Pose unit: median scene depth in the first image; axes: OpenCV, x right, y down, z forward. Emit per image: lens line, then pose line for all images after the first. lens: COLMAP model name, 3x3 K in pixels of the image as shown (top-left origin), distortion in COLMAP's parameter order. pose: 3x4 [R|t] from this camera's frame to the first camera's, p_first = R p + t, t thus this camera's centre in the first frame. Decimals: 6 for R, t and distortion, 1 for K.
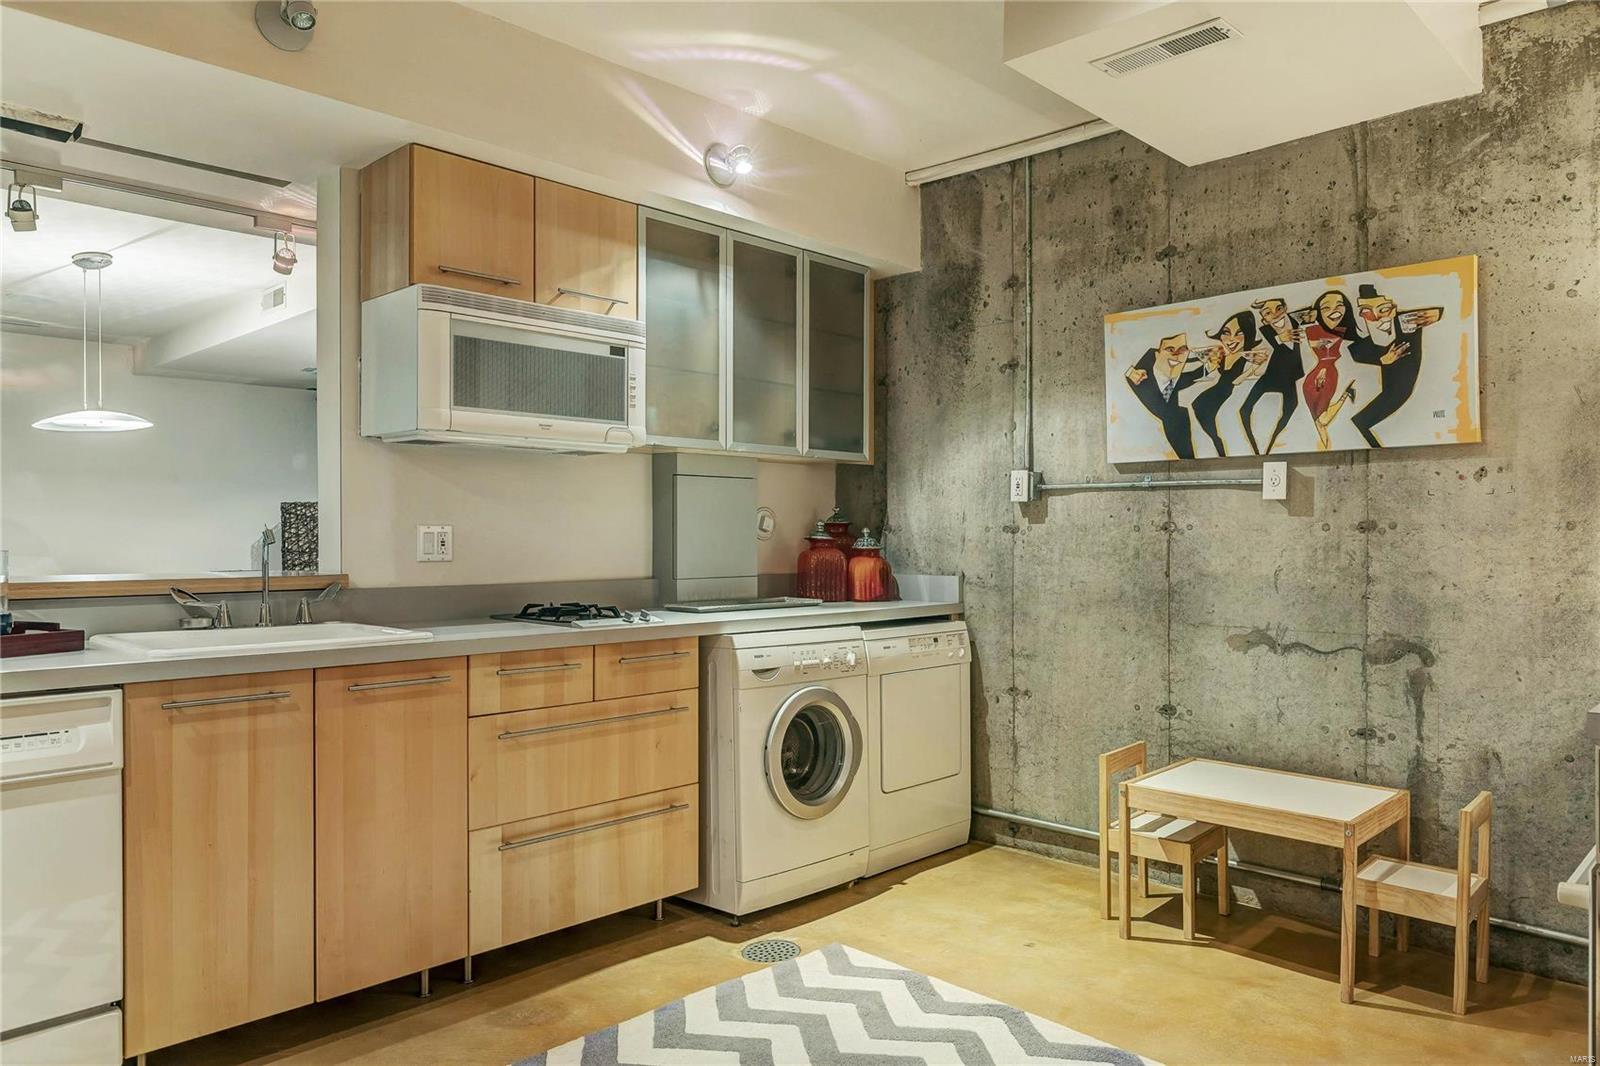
lens RADIAL K [[1101.3, 0, 788.3], [0, 1101.3, 529.1], [0, 0, 1]] dist [-0.001154, -0.002597]
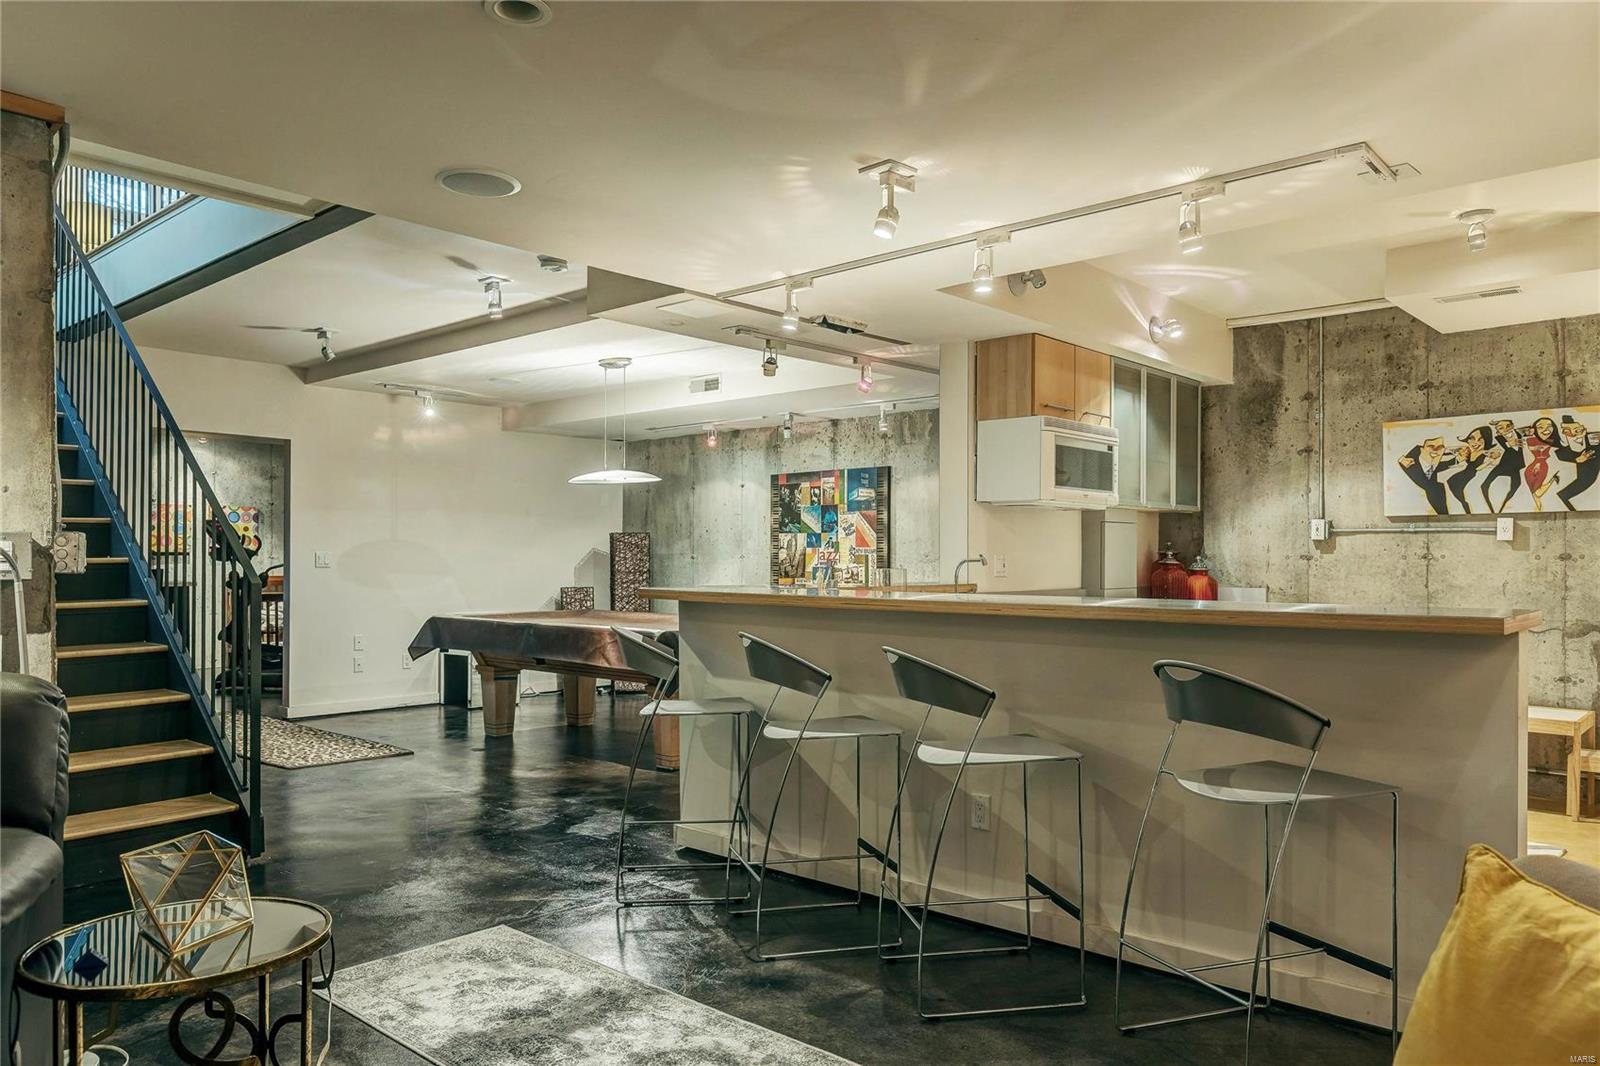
lens RADIAL K [[1101.3, 0, 811.6], [0, 1101.3, 542.1], [0, 0, 1]] dist [-0.001154, -0.002597]
pose [[0.998994, 0.001019, 0.044839, -0.630555], [-0.000740, 0.999980, -0.006256, -0.012358], [-0.044845, 0.006217, 0.998975, -0.568486]]
